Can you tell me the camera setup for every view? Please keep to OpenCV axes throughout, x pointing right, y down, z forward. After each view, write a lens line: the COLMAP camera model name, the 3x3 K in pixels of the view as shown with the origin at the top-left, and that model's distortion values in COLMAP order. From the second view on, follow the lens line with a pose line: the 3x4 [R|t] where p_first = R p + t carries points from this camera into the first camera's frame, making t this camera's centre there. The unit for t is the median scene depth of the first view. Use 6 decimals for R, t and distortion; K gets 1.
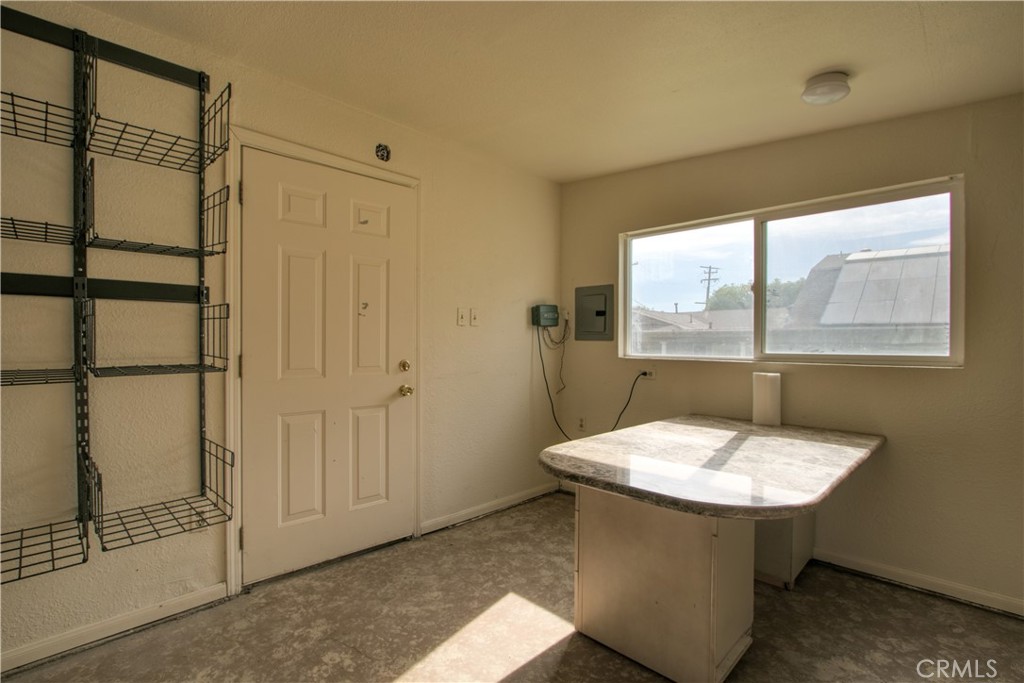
lens RADIAL K [[486.1, 0, 503.8], [0, 486.1, 339.6], [0, 0, 1]] dist [-0.001750, -0.000258]
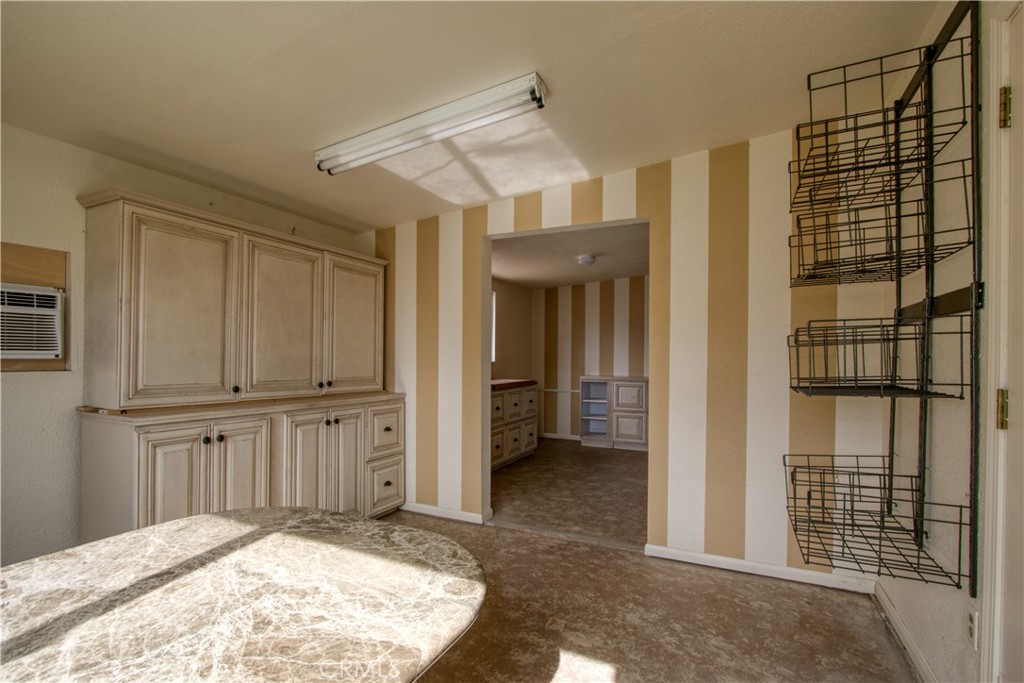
lens RADIAL K [[481.8, 0, 506.0], [0, 481.8, 360.1], [0, 0, 1]] dist [-0.001870, -0.000166]
pose [[-0.948981, -0.004975, -0.315293, 0.198270], [-0.005795, 0.999982, 0.001663, 0.001468], [0.315279, 0.003405, -0.948993, 1.370391]]
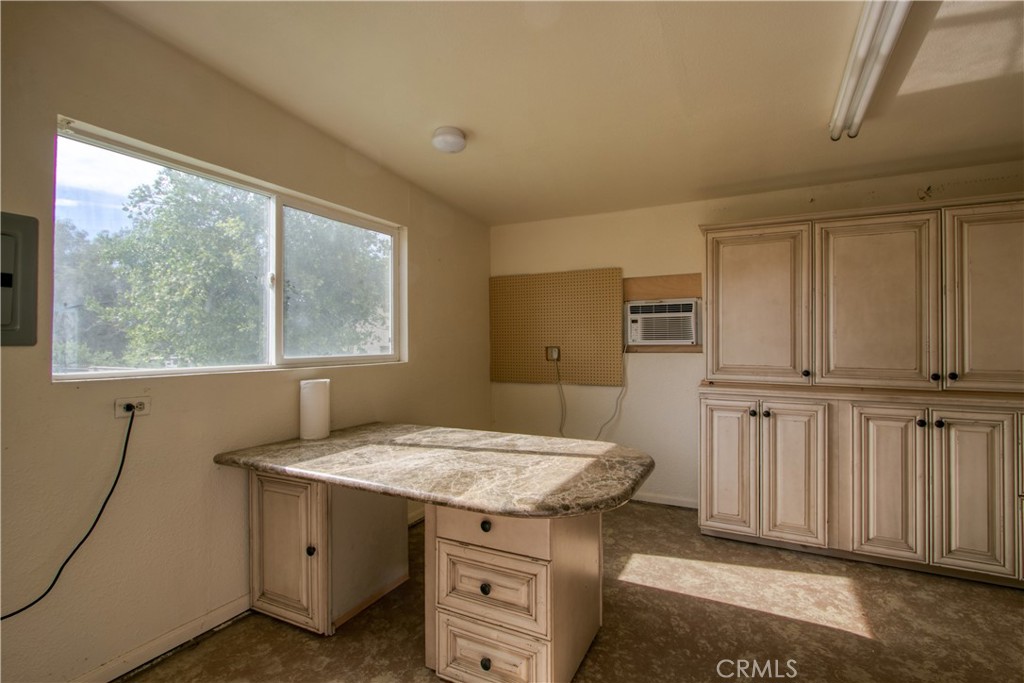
lens RADIAL K [[486.1, 0, 503.8], [0, 486.1, 339.6], [0, 0, 1]] dist [-0.001750, -0.000258]
pose [[-0.299779, 0.005955, 0.953990, -0.518850], [0.000430, 0.999981, -0.006106, -0.001130], [-0.954009, -0.001420, -0.299776, 1.164404]]
